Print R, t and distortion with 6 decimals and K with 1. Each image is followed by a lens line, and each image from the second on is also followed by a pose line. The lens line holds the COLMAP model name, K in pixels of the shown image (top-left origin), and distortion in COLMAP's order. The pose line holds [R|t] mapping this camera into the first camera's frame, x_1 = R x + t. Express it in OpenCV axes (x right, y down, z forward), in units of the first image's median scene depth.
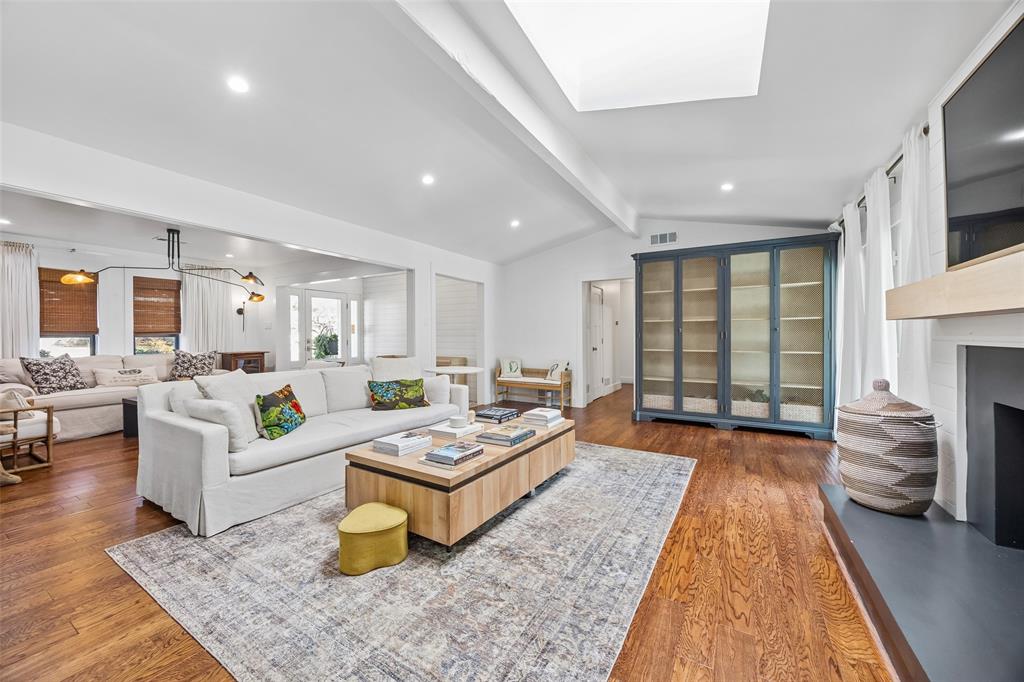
lens RADIAL K [[377.2, 0, 506.1], [0, 377.2, 339.7], [0, 0, 1]] dist [-0.000231, -0.000016]
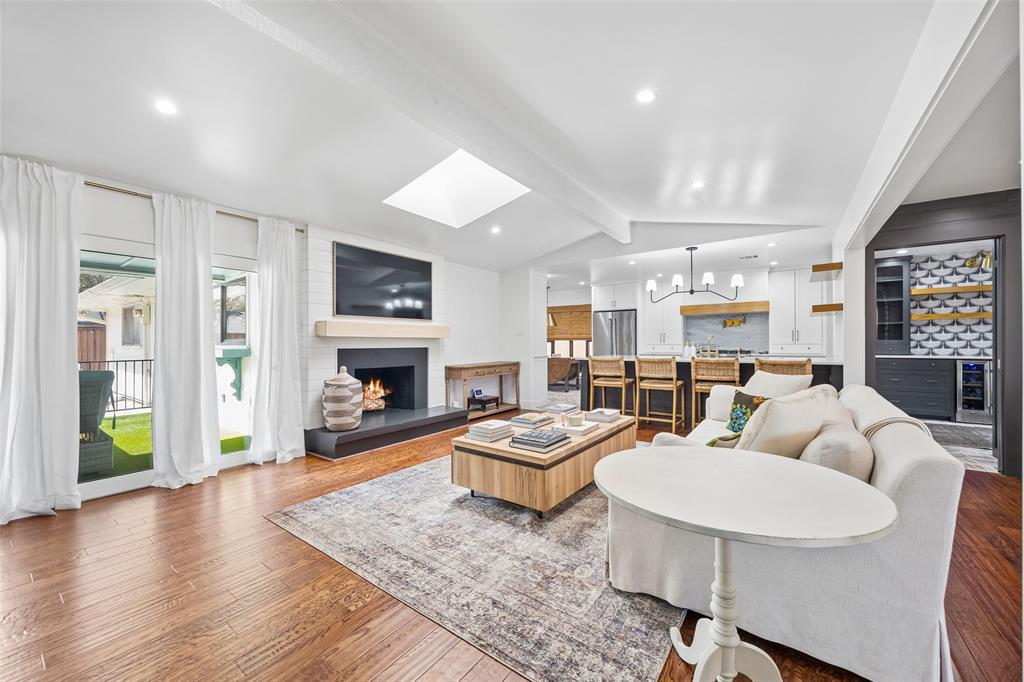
lens RADIAL K [[377.2, 0, 506.1], [0, 377.2, 339.7], [0, 0, 1]] dist [-0.000231, -0.000016]
pose [[-0.995330, 0.006894, 0.096286, -0.024712], [0.007283, 0.999967, 0.003687, -0.018292], [-0.096257, 0.004371, -0.995347, 1.239832]]
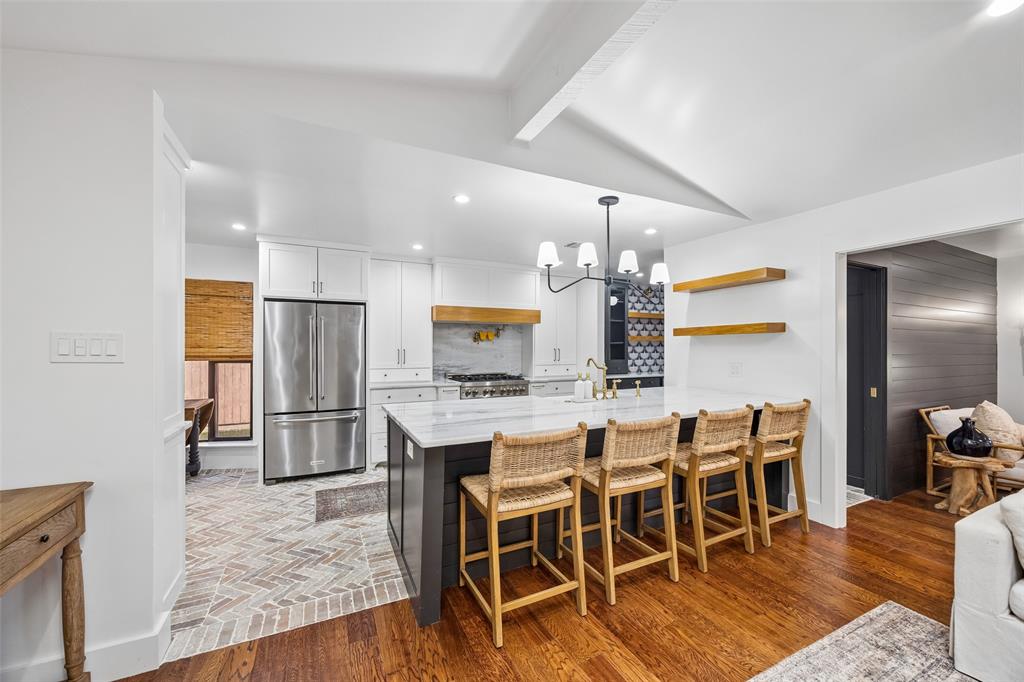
lens RADIAL K [[393.7, 0, 509.5], [0, 393.7, 345.8], [0, 0, 1]] dist [0.000323, 0.000087]
pose [[-0.542350, -0.005968, -0.840132, 0.146760], [-0.006430, 0.999975, -0.002952, -0.042174], [0.840128, 0.003801, -0.542374, 0.315665]]
